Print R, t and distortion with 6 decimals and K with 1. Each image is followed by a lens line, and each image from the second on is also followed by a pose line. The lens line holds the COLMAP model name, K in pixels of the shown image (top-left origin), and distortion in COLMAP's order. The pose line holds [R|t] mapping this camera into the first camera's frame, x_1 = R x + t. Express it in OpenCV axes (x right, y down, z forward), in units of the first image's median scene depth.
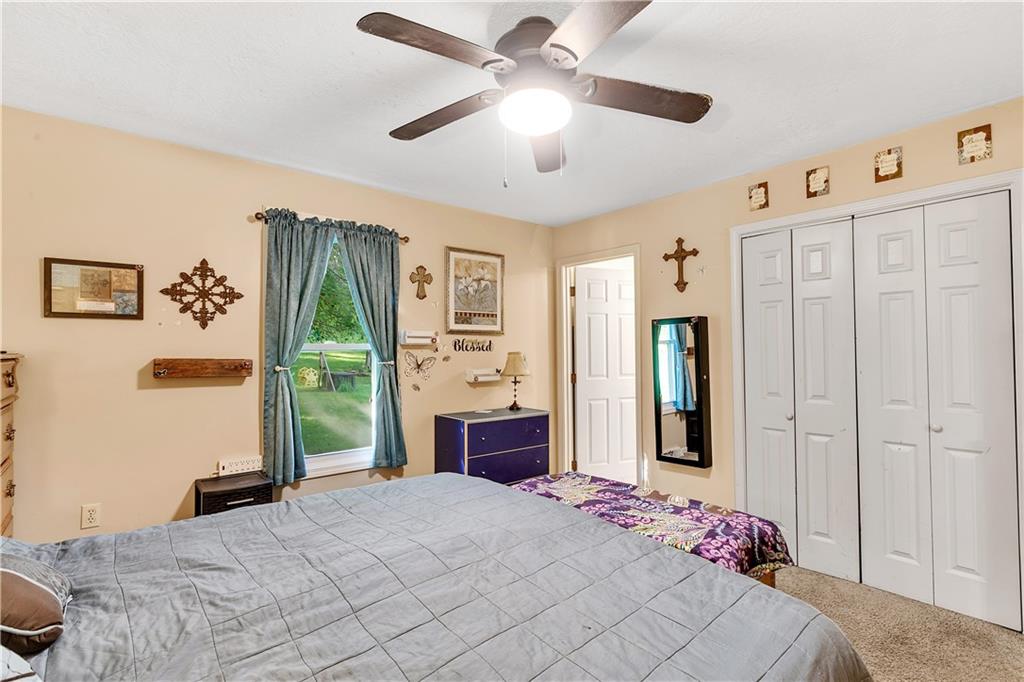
lens RADIAL K [[476.5, 0, 513.8], [0, 476.5, 342.0], [0, 0, 1]] dist [0.000815, 0.000437]
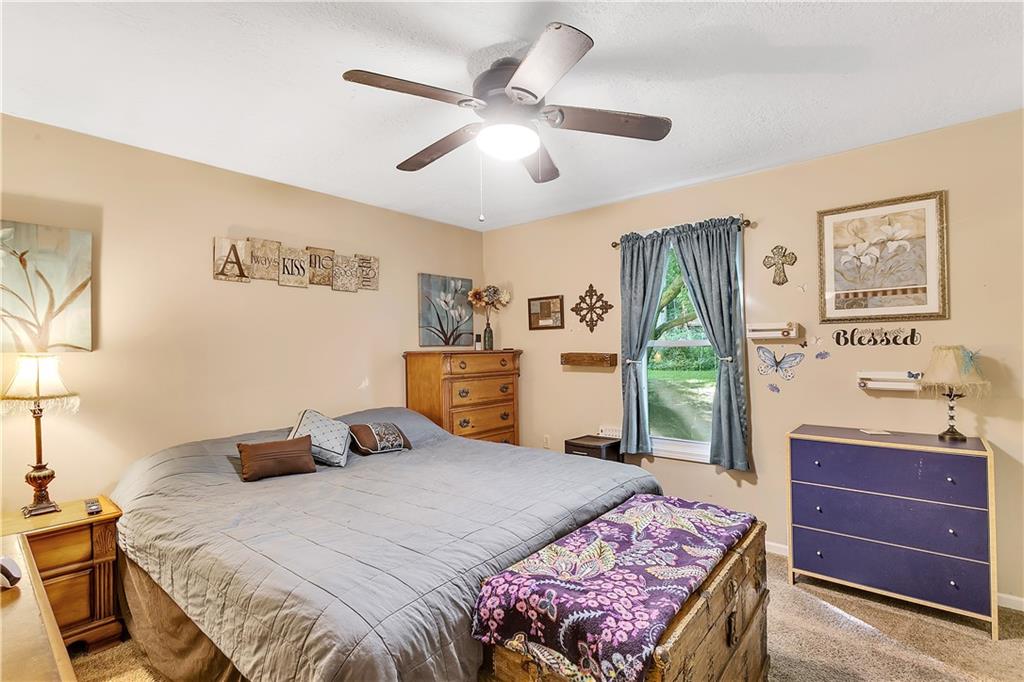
lens RADIAL K [[476.5, 0, 514.1], [0, 476.5, 342.3], [0, 0, 1]] dist [0.000815, 0.000437]
pose [[0.199141, -0.011068, -0.979908, 0.567886], [0.030799, 0.999513, -0.005030, 0.001958], [0.979487, -0.029179, 0.199385, 0.378360]]
